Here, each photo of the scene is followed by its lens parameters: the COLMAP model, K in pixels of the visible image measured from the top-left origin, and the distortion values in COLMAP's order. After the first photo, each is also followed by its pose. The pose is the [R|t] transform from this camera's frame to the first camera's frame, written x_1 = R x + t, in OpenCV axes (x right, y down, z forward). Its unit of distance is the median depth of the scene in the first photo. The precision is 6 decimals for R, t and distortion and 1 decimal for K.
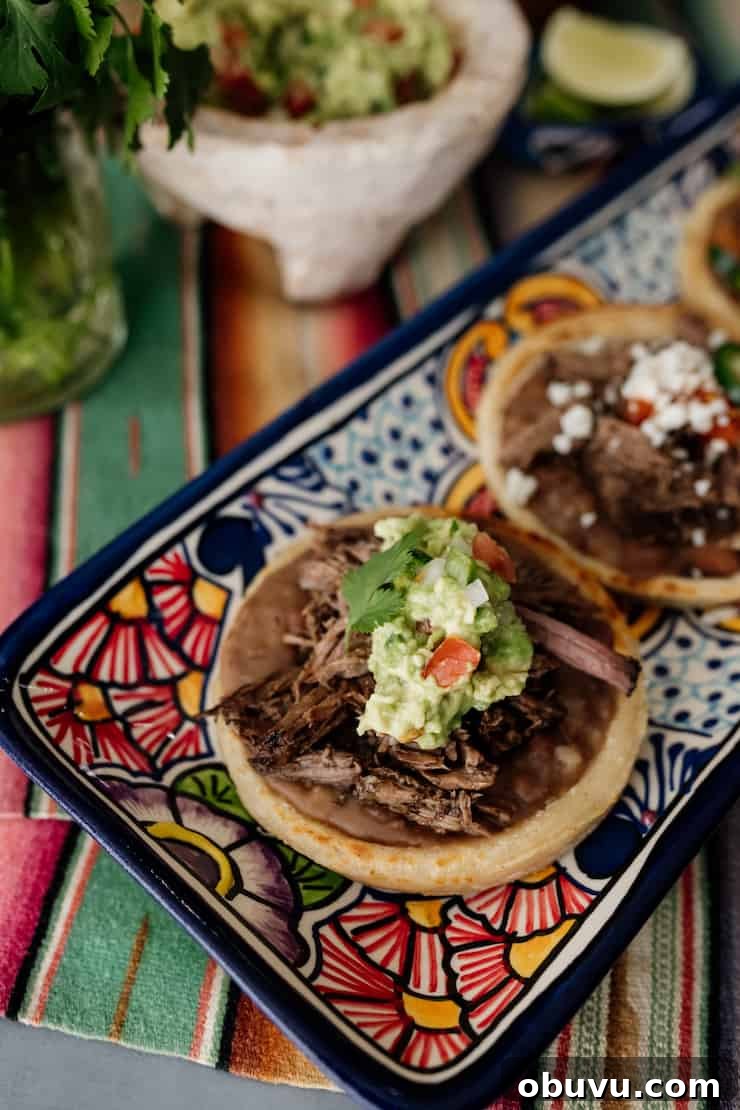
lens RADIAL K [[1146.2, 0, 370.0], [0, 1146.2, 555.0], [0, 0, 1]] dist [-0.020214, -0.005319]
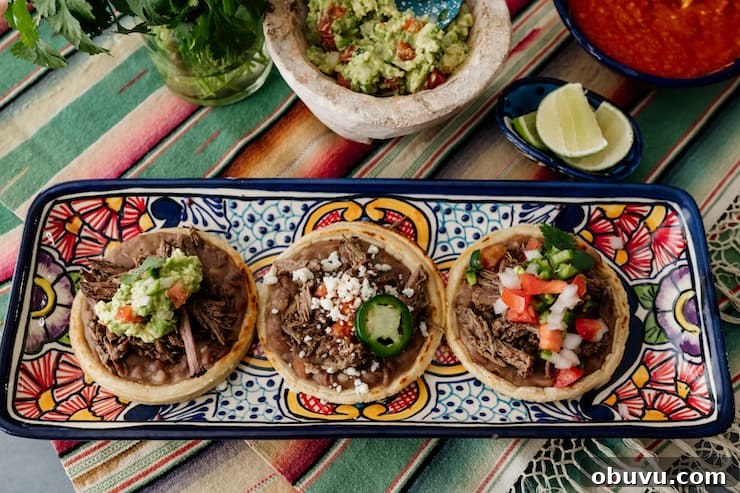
lens RADIAL K [[748.2, 0, 370.0], [0, 748.2, 246.5], [0, 0, 1]] dist [-0.020656, 0.020466]
pose [[0.671588, 0.670744, -0.314756, 0.759745], [-0.586725, 0.740869, 0.326905, -0.773182], [0.452462, -0.034870, 0.891101, -0.174959]]
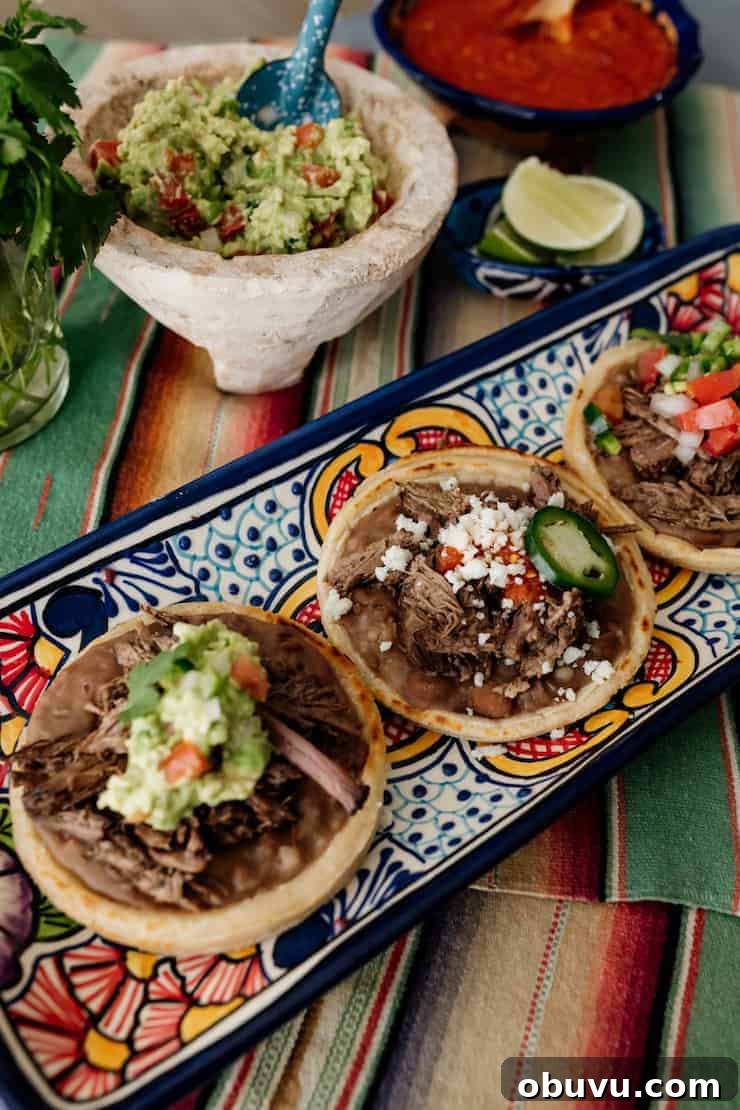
lens RADIAL K [[1122.2, 0, 370.0], [0, 1122.2, 555.0], [0, 0, 1]] dist [-0.020656, 0.020466]
pose [[0.980486, 0.174915, -0.089731, 0.295671], [-0.174235, 0.984583, 0.015420, -0.152121], [0.091045, 0.000515, 0.995847, -0.116119]]
